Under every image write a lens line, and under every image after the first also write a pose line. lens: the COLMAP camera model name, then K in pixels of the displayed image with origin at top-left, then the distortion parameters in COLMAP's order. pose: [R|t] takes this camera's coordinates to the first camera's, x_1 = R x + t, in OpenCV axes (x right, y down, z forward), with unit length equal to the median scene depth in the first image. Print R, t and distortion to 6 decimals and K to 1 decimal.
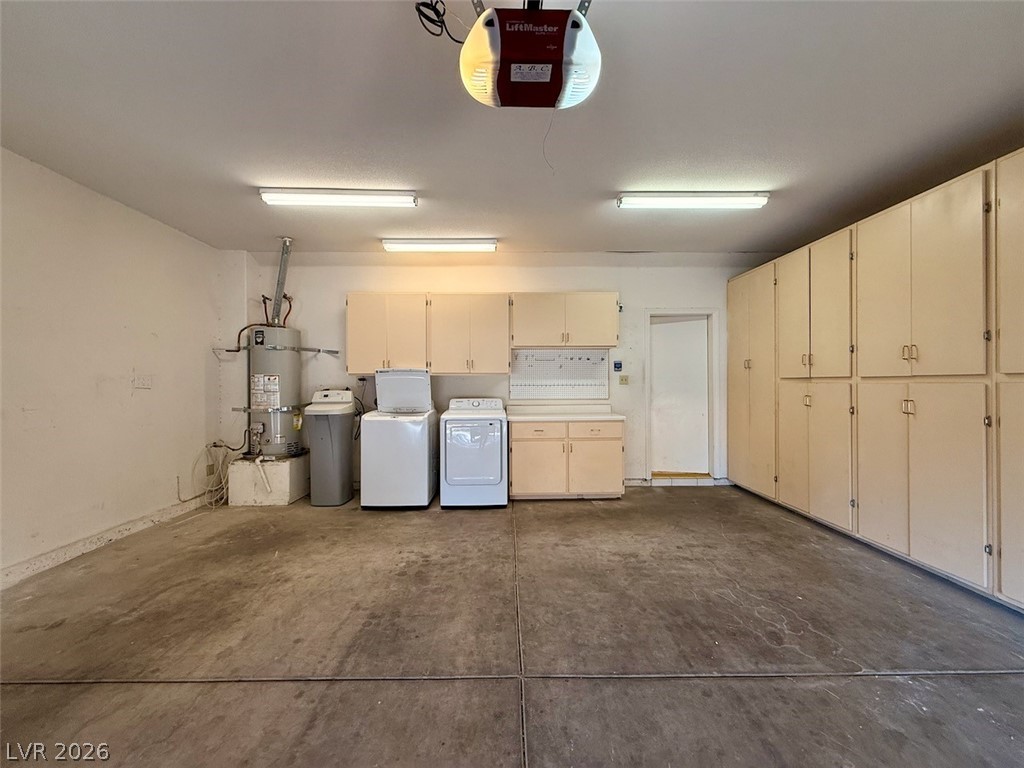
lens RADIAL K [[408.9, 0, 512.7], [0, 408.9, 383.8], [0, 0, 1]] dist [-0.000490, 0.000793]
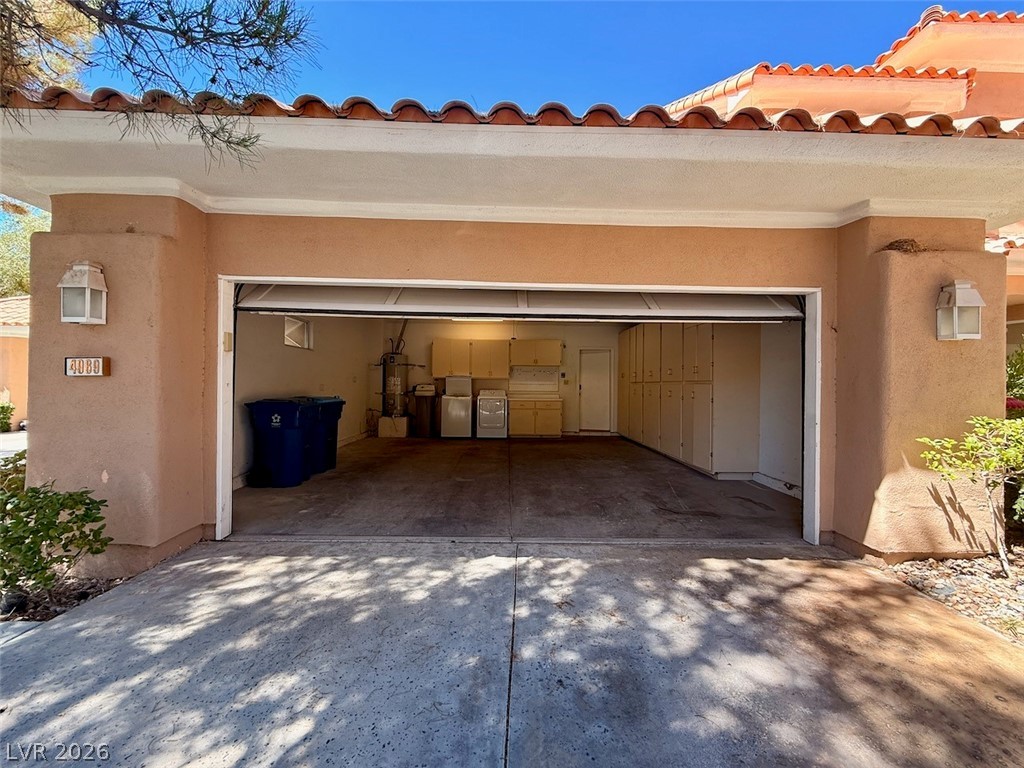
lens RADIAL K [[408.9, 0, 511.8], [0, 408.9, 382.7], [0, 0, 1]] dist [-0.000490, 0.000793]
pose [[0.999814, 0.018697, 0.004649, -0.001615], [-0.018713, 0.999819, 0.003318, -0.009513], [-0.004586, -0.003404, 0.999984, -1.117466]]
